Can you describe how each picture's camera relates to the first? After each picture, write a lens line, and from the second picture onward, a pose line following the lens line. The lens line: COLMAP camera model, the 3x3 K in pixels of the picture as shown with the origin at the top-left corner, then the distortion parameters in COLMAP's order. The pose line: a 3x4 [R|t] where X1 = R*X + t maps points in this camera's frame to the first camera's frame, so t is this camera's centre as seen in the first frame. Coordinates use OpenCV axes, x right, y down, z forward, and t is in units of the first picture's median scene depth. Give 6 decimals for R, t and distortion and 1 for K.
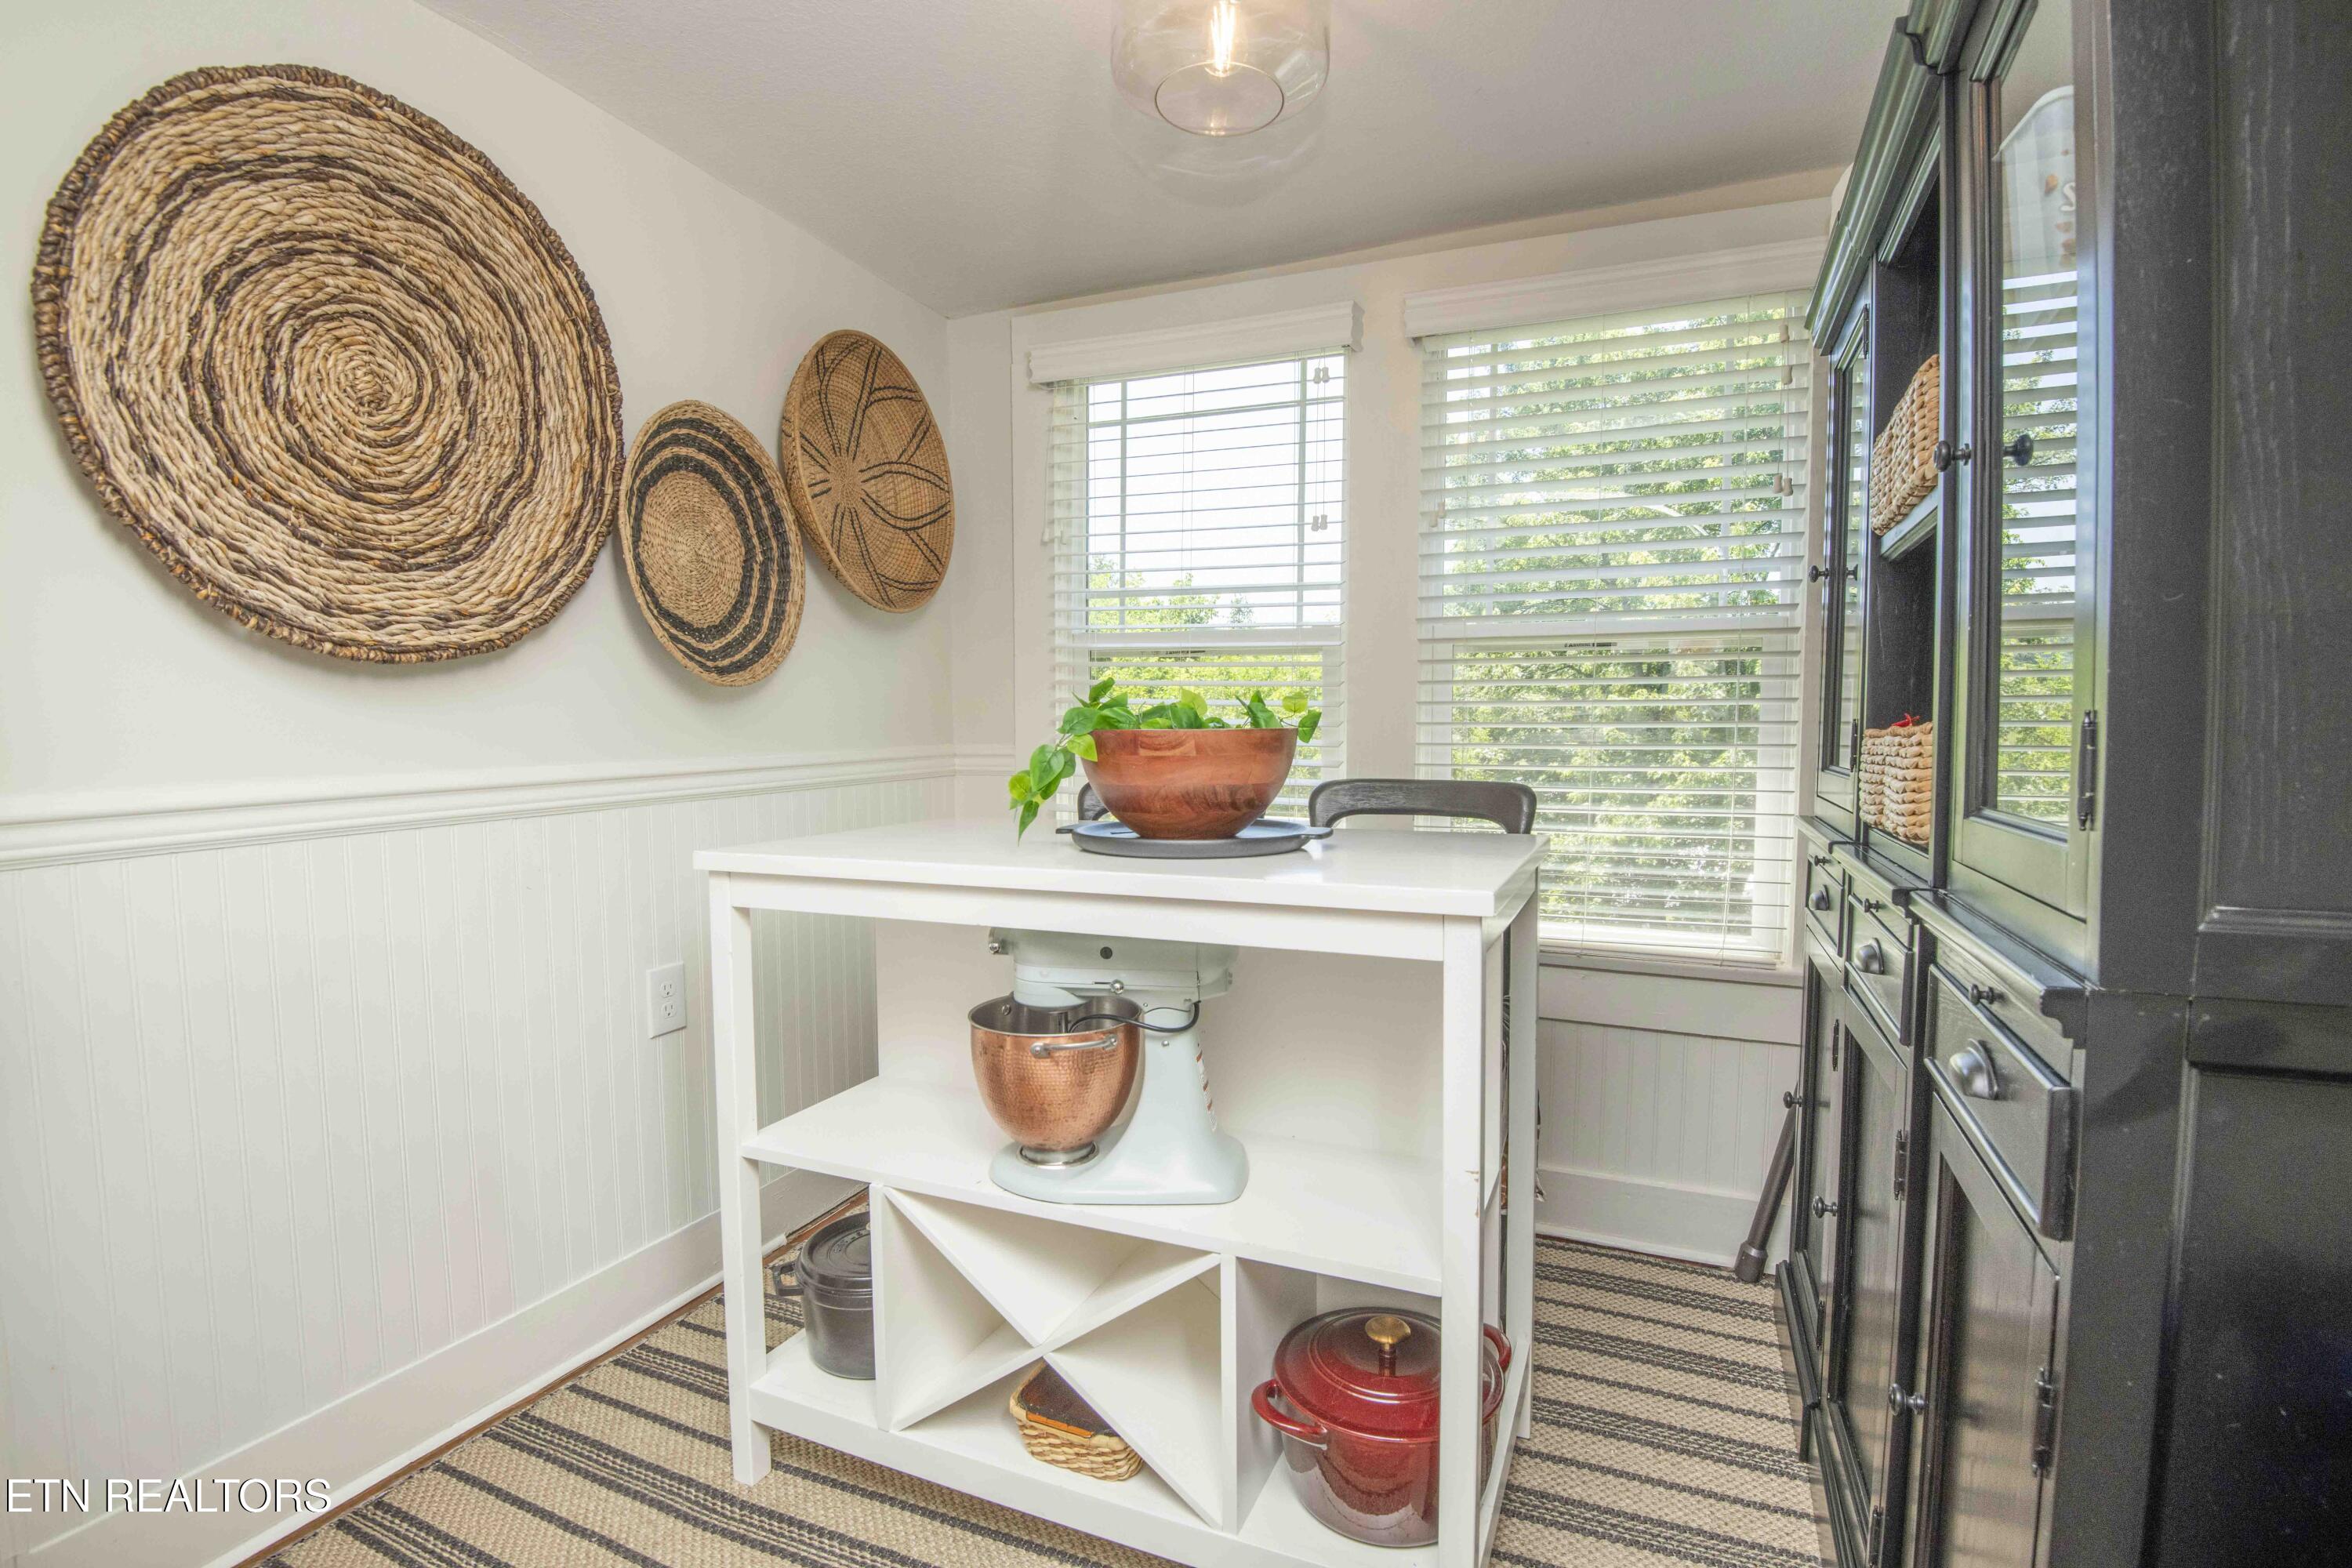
lens RADIAL K [[1099.3, 0, 1199.6], [0, 1099.3, 791.8], [0, 0, 1]] dist [-0.026547, 0.001741]
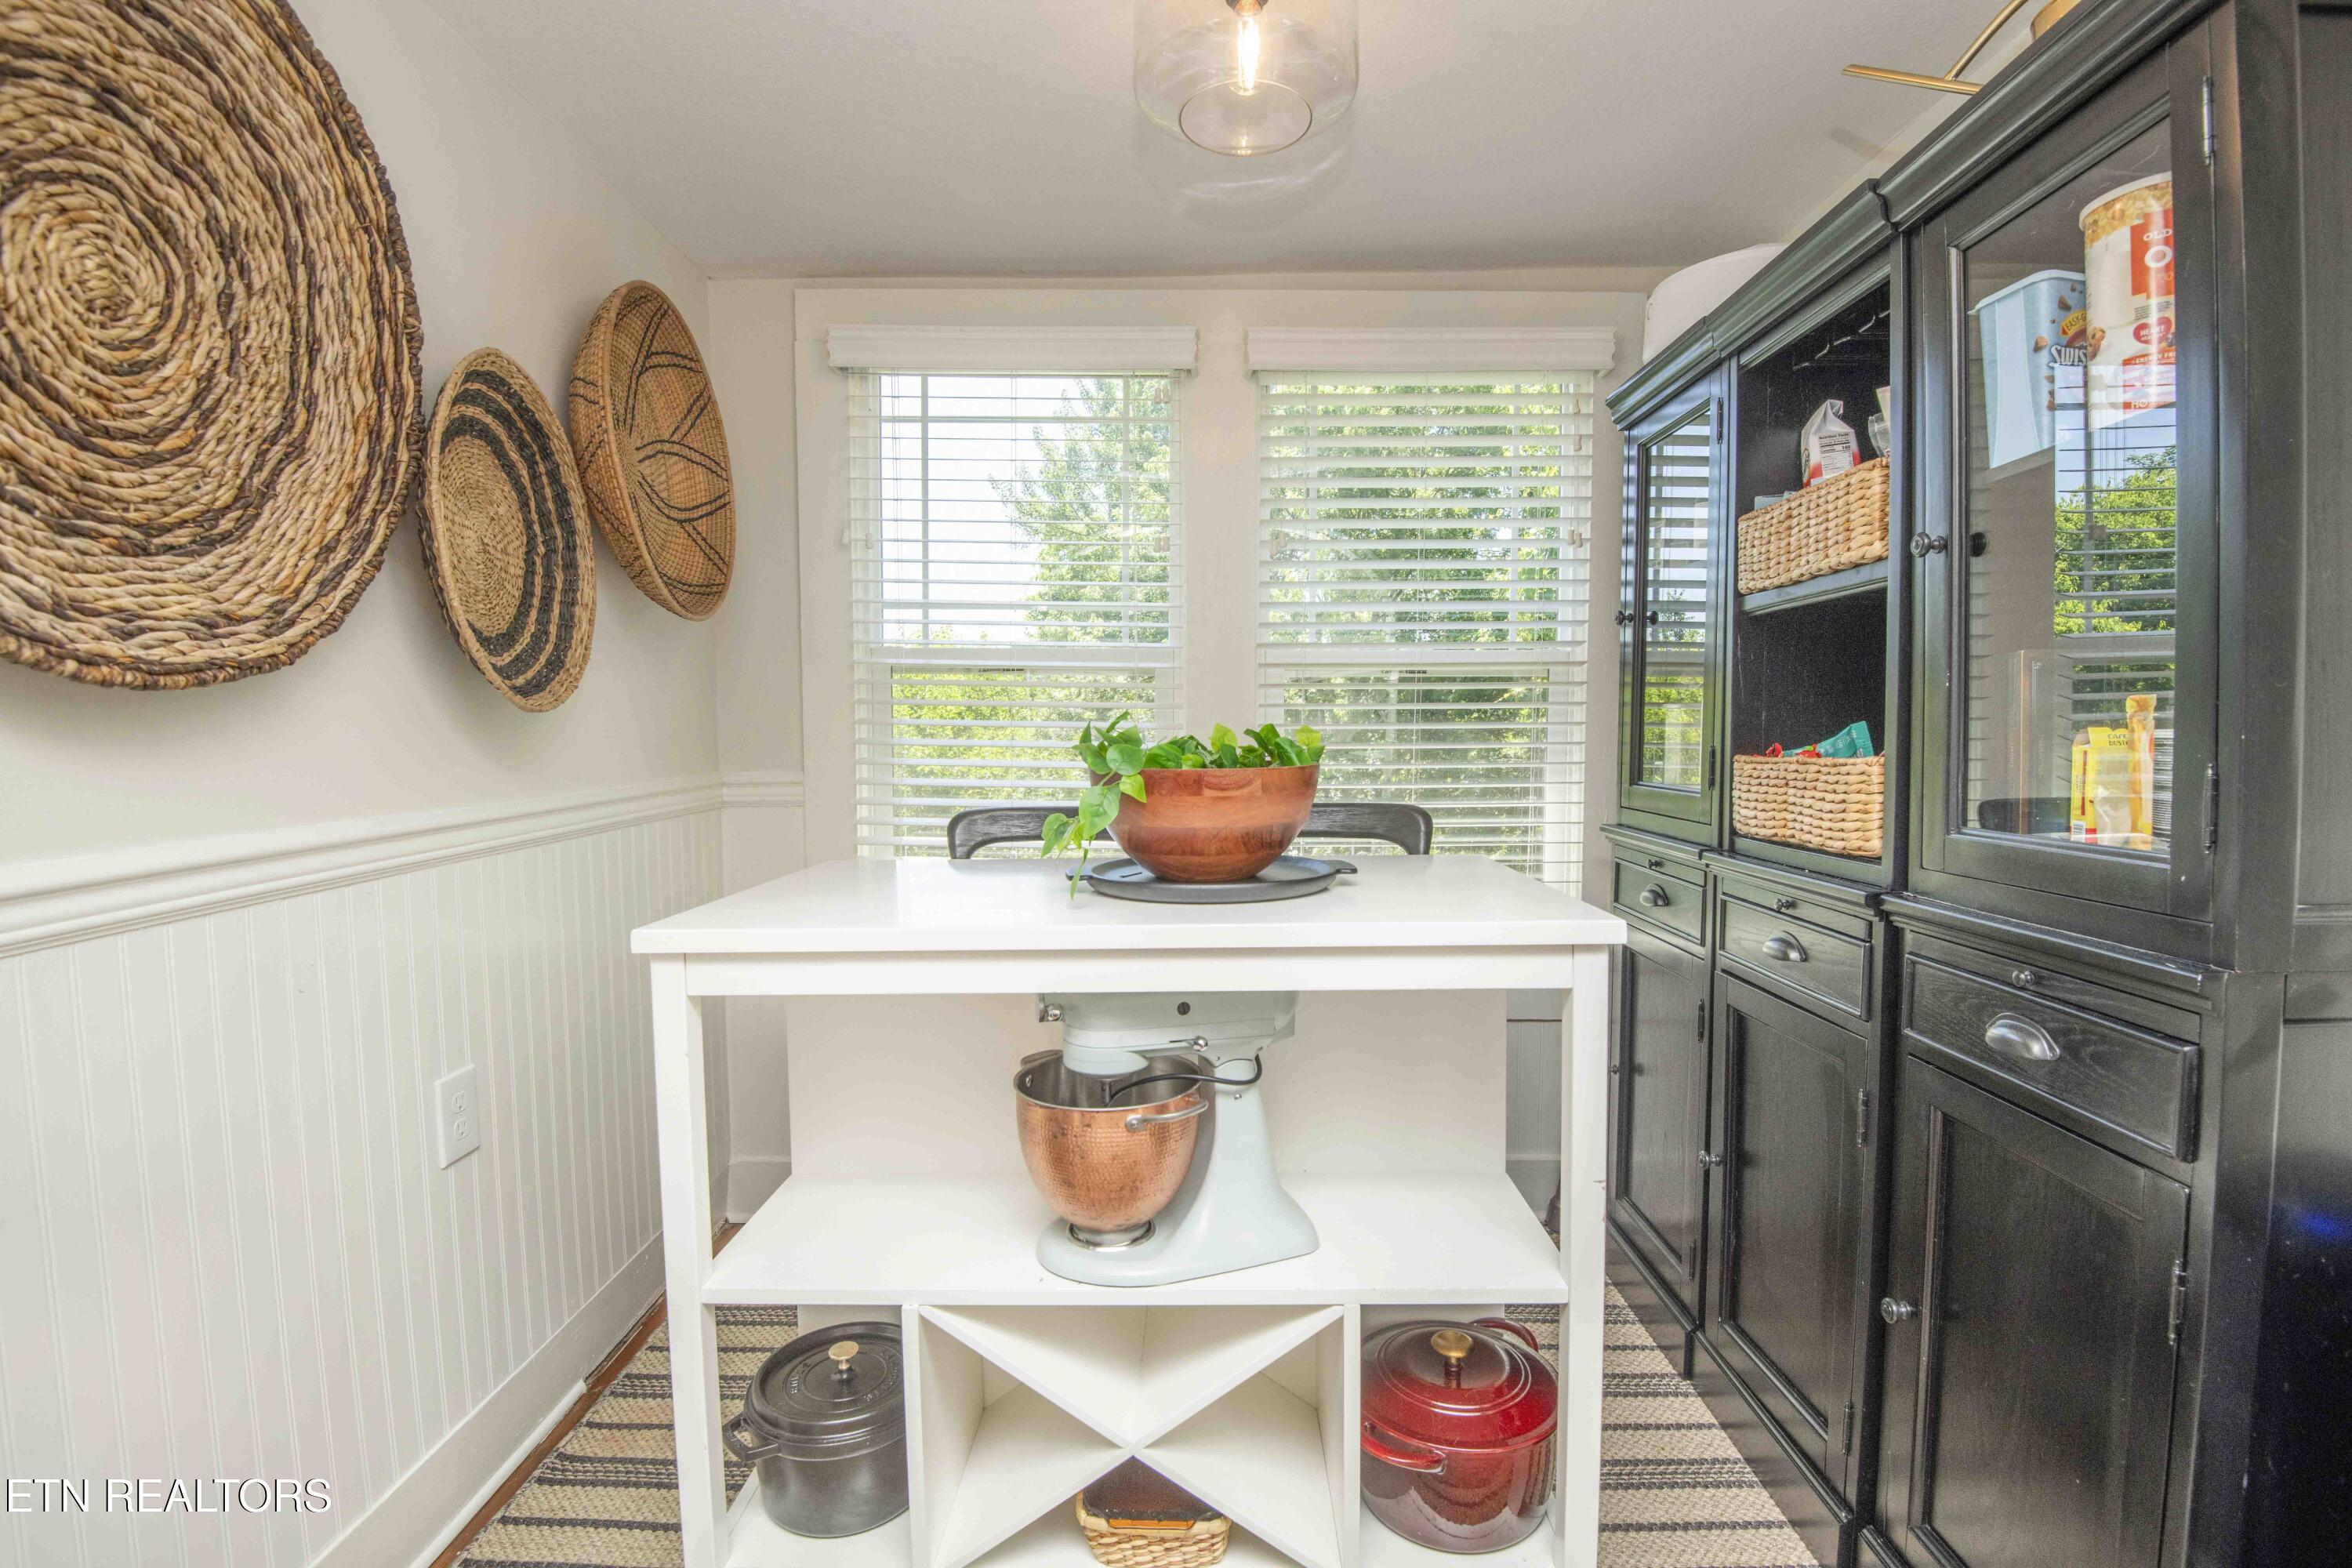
lens RADIAL K [[1099.3, 0, 1190.1], [0, 1099.3, 779.0], [0, 0, 1]] dist [-0.026547, 0.001741]
pose [[0.923443, -0.021456, 0.383136, -0.372252], [0.025708, 0.999652, -0.005980, -0.037746], [-0.382874, 0.015372, 0.923673, 0.107989]]
